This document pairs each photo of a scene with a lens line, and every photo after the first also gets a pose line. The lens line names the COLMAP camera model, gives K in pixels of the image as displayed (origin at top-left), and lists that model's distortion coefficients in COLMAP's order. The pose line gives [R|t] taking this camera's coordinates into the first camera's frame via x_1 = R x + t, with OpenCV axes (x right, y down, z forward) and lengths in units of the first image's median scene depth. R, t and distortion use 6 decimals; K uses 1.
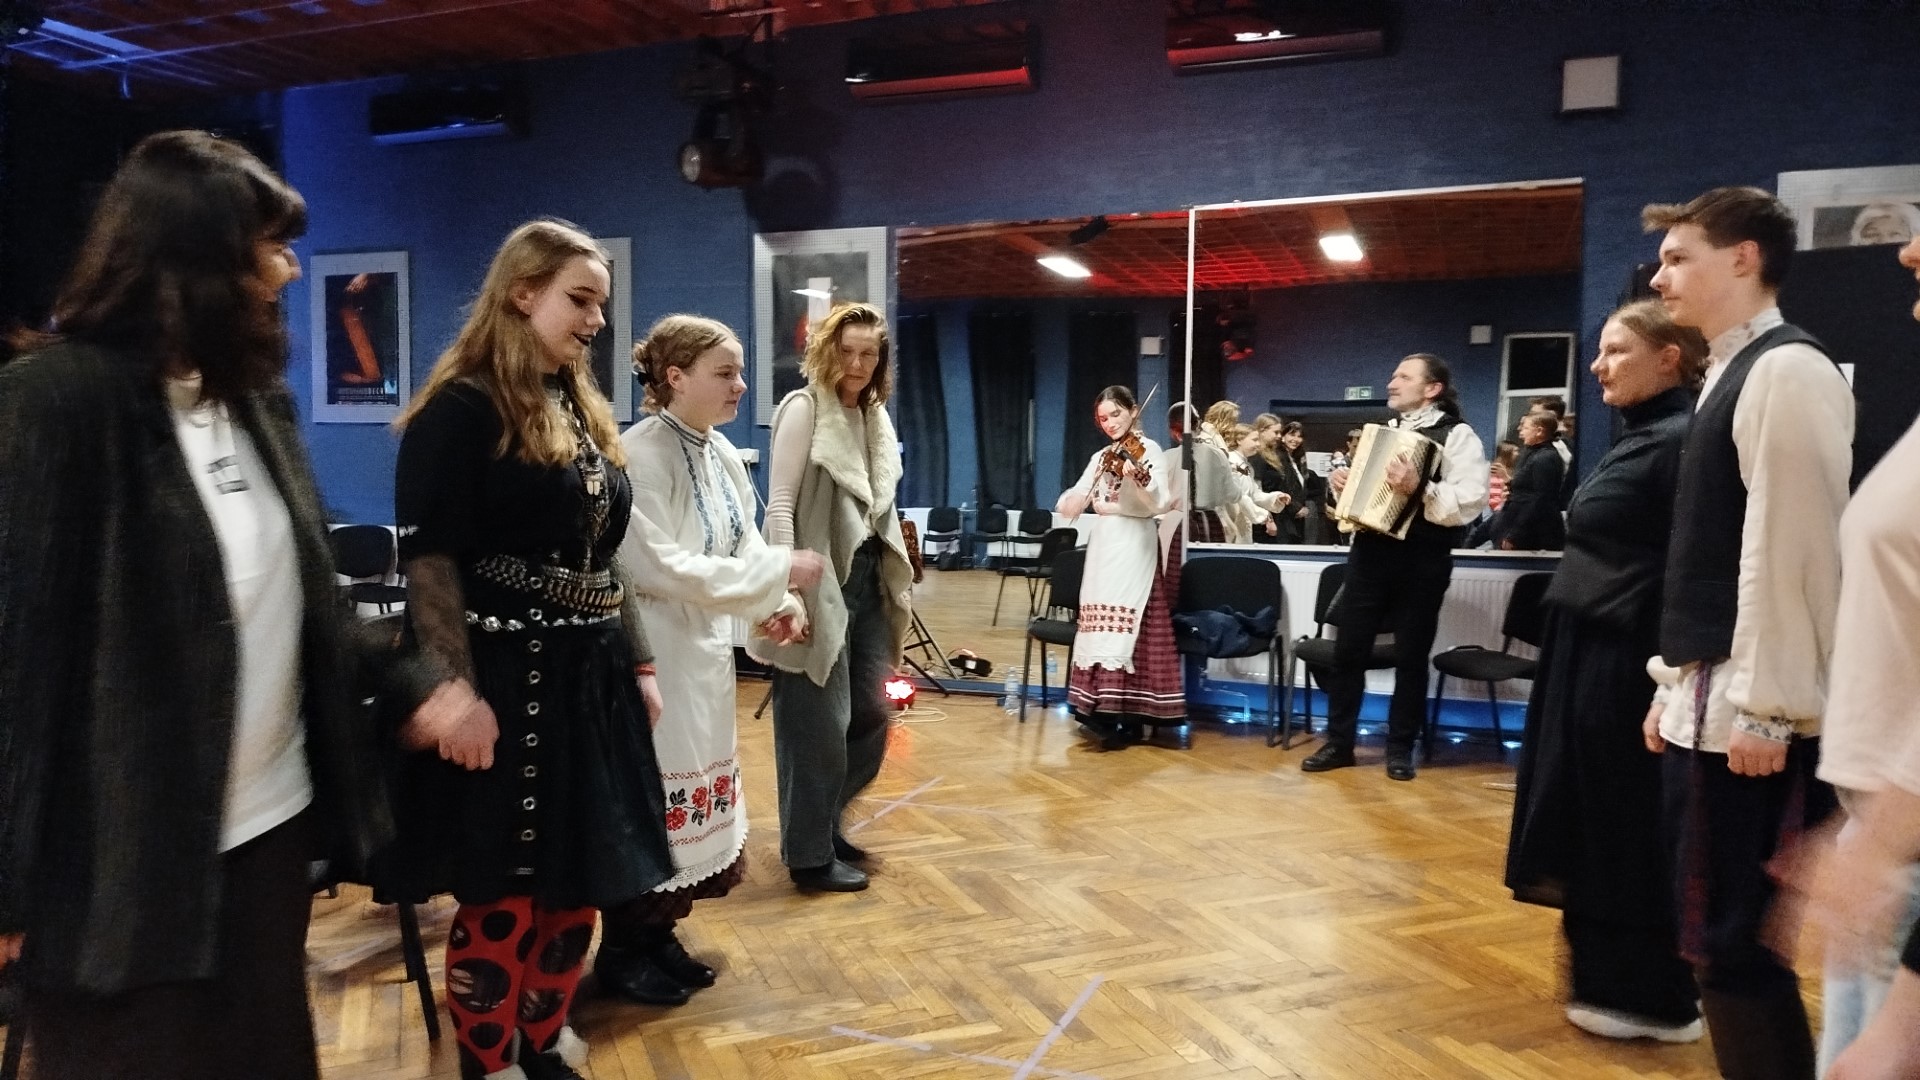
lens RADIAL K [[1318.7, 0, 960.0], [0, 1318.7, 540.0], [0, 0, 1]] dist [0.081401, -0.105283]
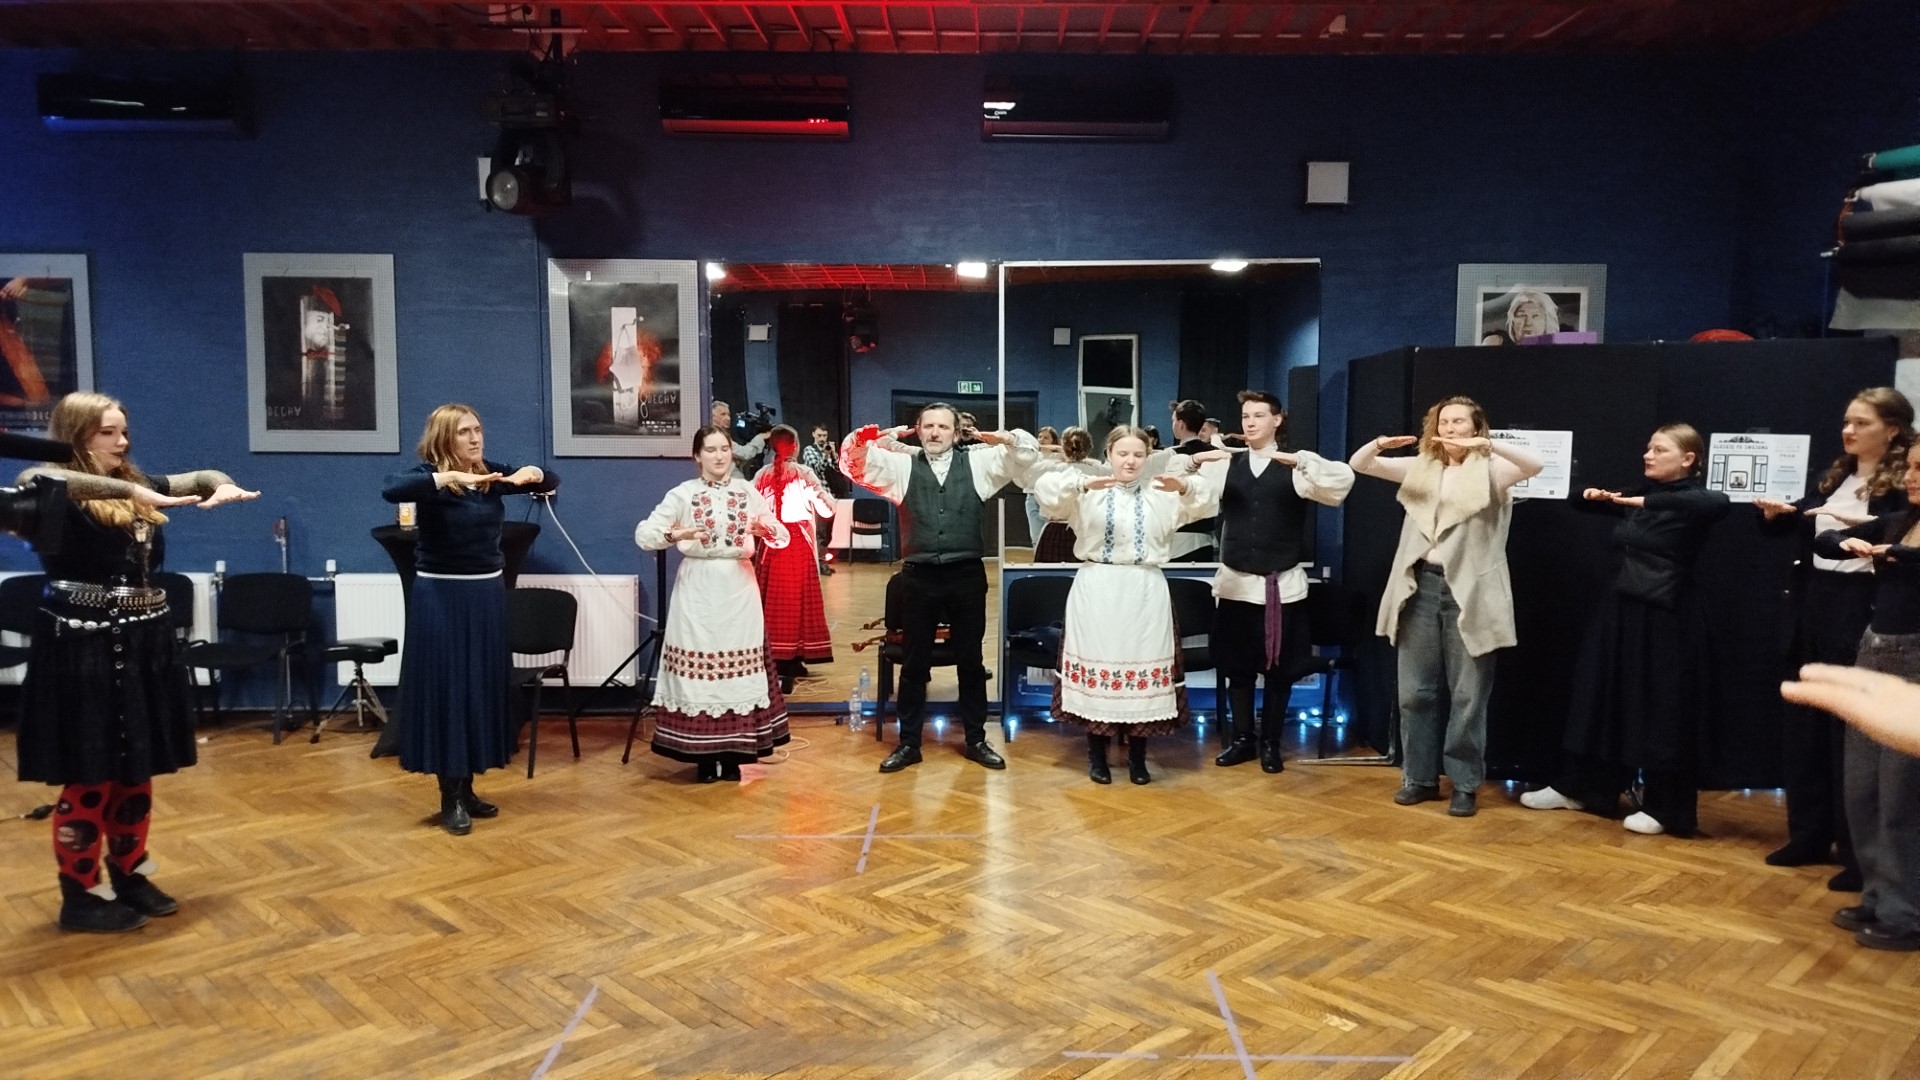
lens RADIAL K [[1318.7, 0, 960.0], [0, 1318.7, 540.0], [0, 0, 1]] dist [0.081401, -0.105283]
pose [[0.930735, -0.037797, 0.363736, -0.275409], [0.028119, 0.999096, 0.031869, -0.057046], [-0.364612, -0.019434, 0.930957, -0.019774]]
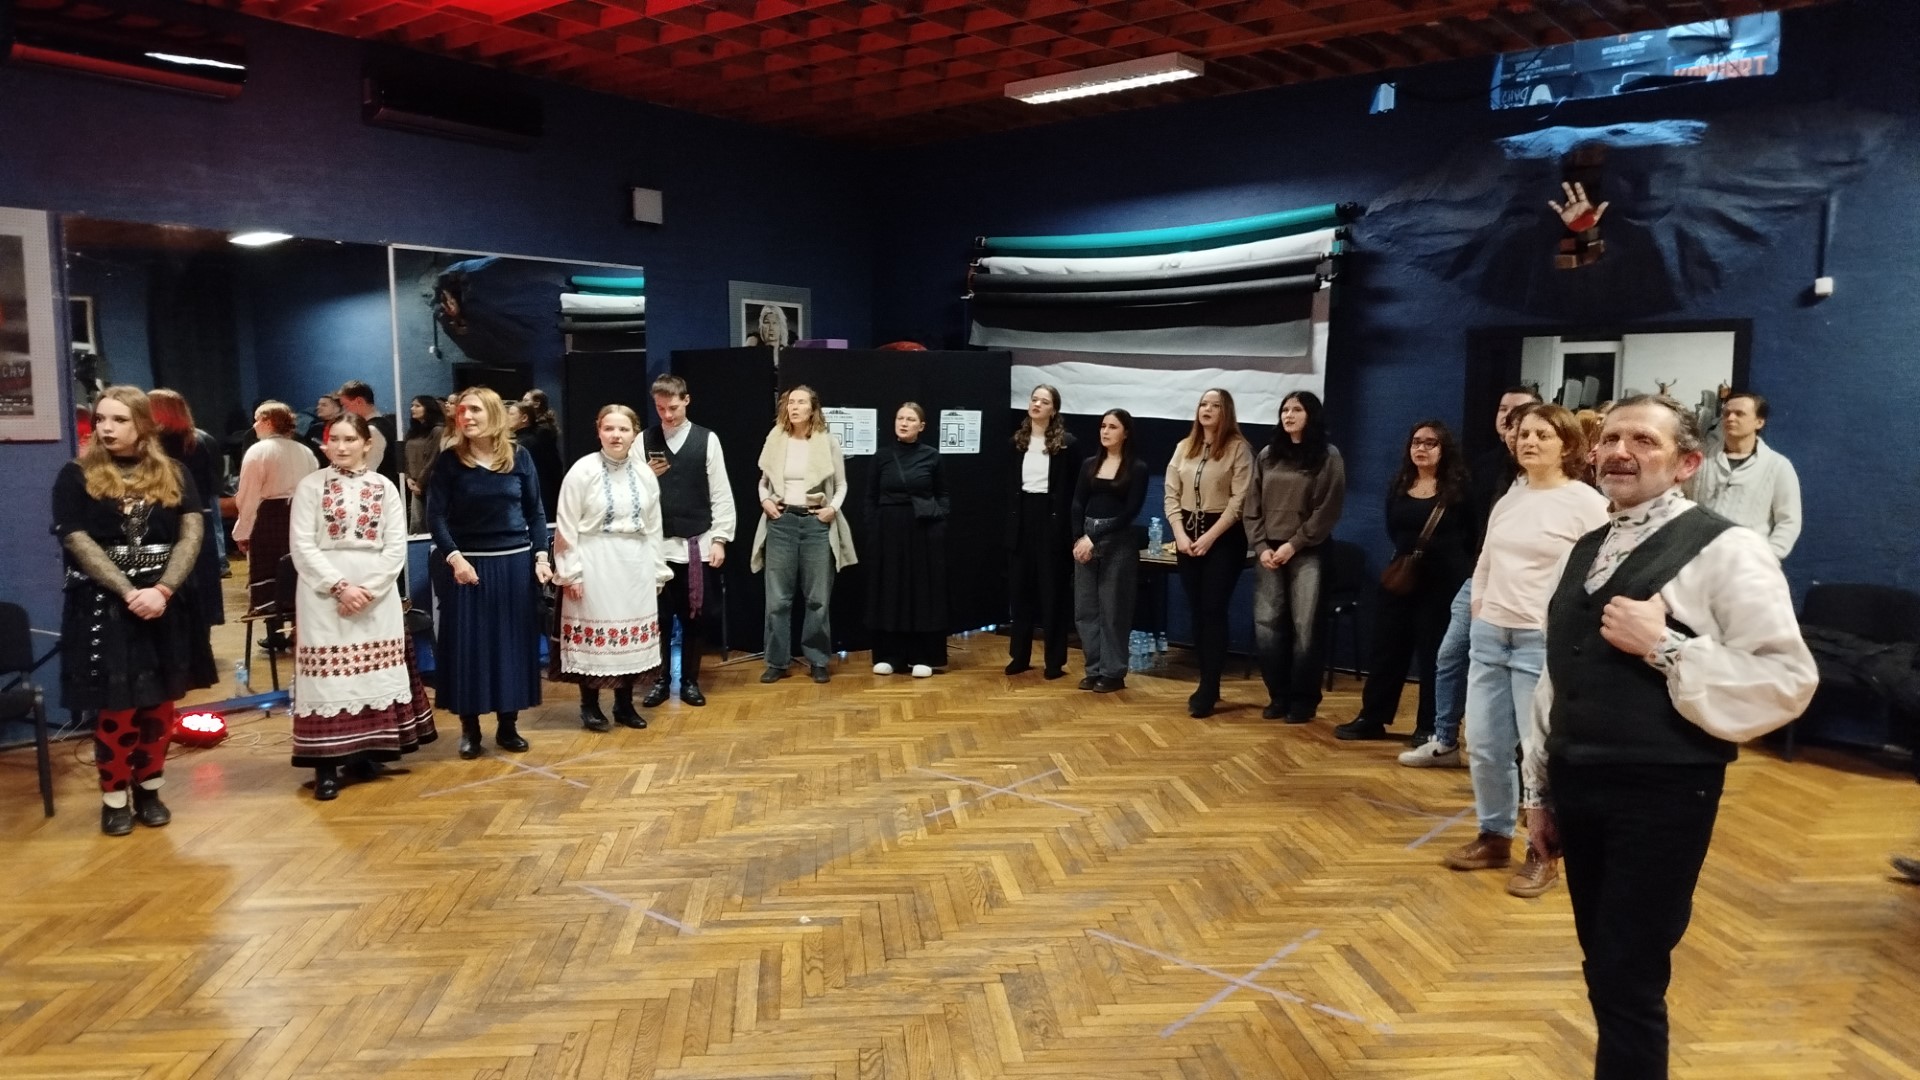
lens RADIAL K [[1318.7, 0, 960.0], [0, 1318.7, 540.0], [0, 0, 1]] dist [0.081401, -0.105283]
pose [[0.309624, -0.105554, 0.944982, -0.807823], [0.059848, 0.994012, 0.091422, -0.075269], [-0.948974, 0.028249, 0.314088, 0.183991]]
